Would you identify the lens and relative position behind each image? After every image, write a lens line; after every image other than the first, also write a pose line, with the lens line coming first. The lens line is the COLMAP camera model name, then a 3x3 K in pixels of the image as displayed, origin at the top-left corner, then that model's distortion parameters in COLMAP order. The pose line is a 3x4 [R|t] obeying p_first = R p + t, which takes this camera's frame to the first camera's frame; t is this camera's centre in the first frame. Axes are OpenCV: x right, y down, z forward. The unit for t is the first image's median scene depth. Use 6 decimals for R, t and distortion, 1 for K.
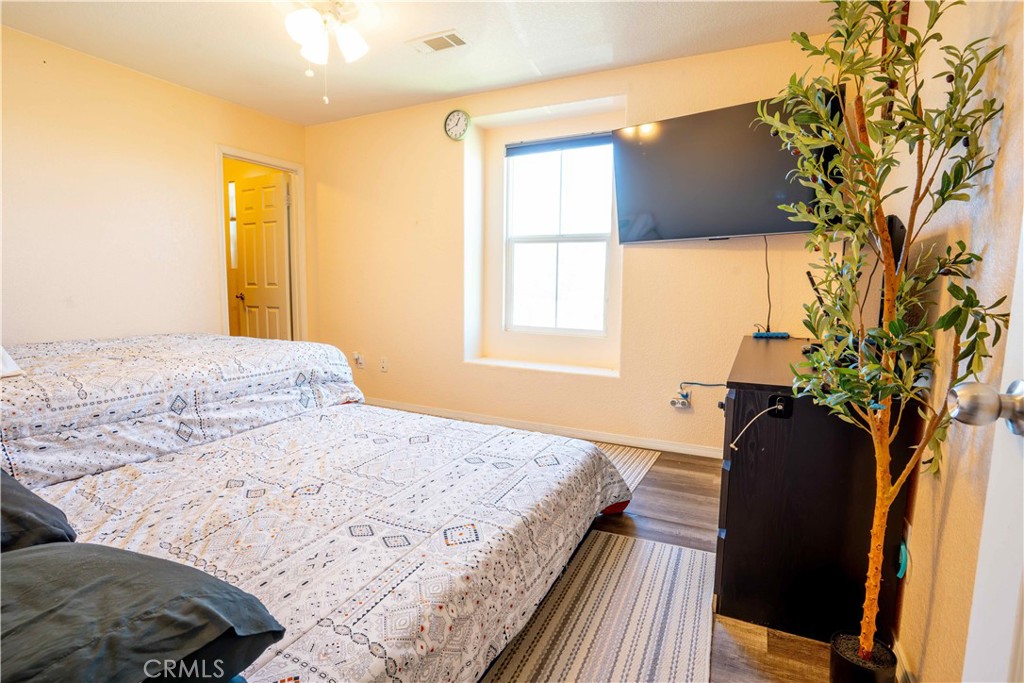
lens RADIAL K [[505.6, 0, 512.0], [0, 505.6, 341.5], [0, 0, 1]] dist [-0.084808, 0.041650]
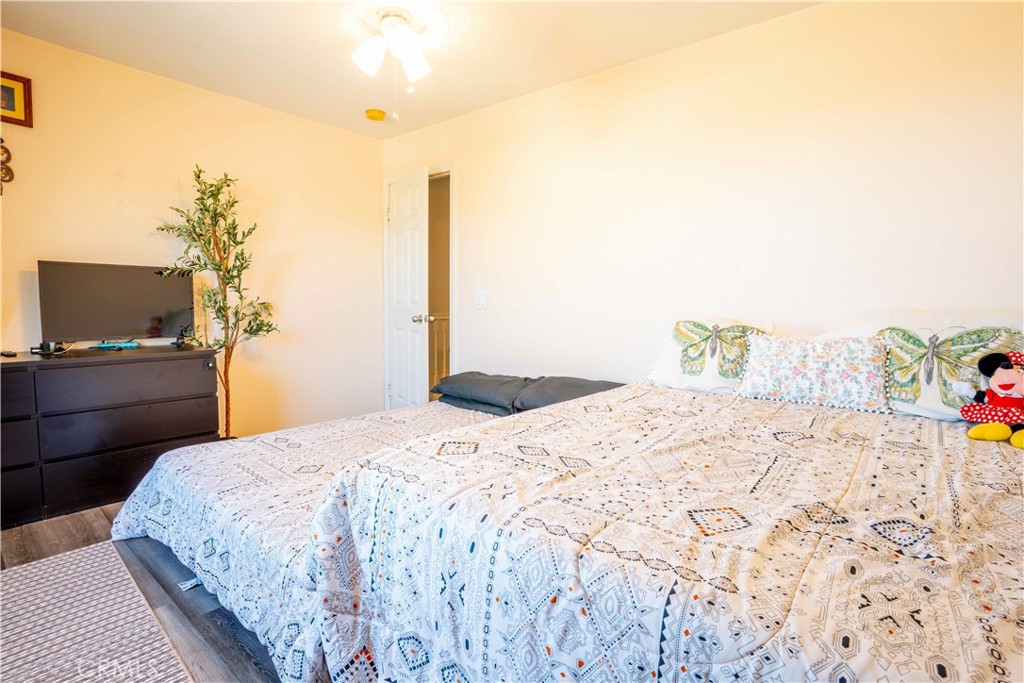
lens RADIAL K [[505.6, 0, 512.0], [0, 505.6, 341.5], [0, 0, 1]] dist [-0.084808, 0.041650]
pose [[-0.976430, -0.043860, 0.211330, -1.137736], [-0.003253, 0.982014, 0.188779, -0.243082], [-0.215809, 0.183642, -0.959011, 1.988497]]
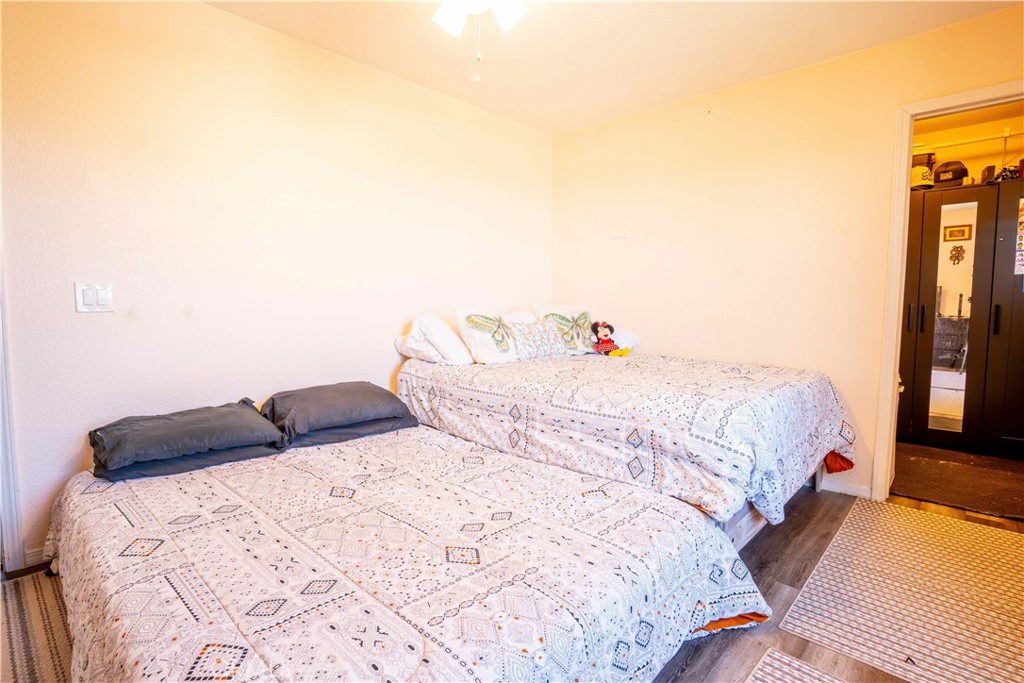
lens RADIAL K [[505.6, 0, 512.0], [0, 505.6, 341.5], [0, 0, 1]] dist [-0.084808, 0.041650]
pose [[-0.277273, 0.052802, -0.959339, 0.333094], [-0.114726, 0.989525, 0.087622, -0.129680], [0.953917, 0.134356, -0.268311, 1.234015]]
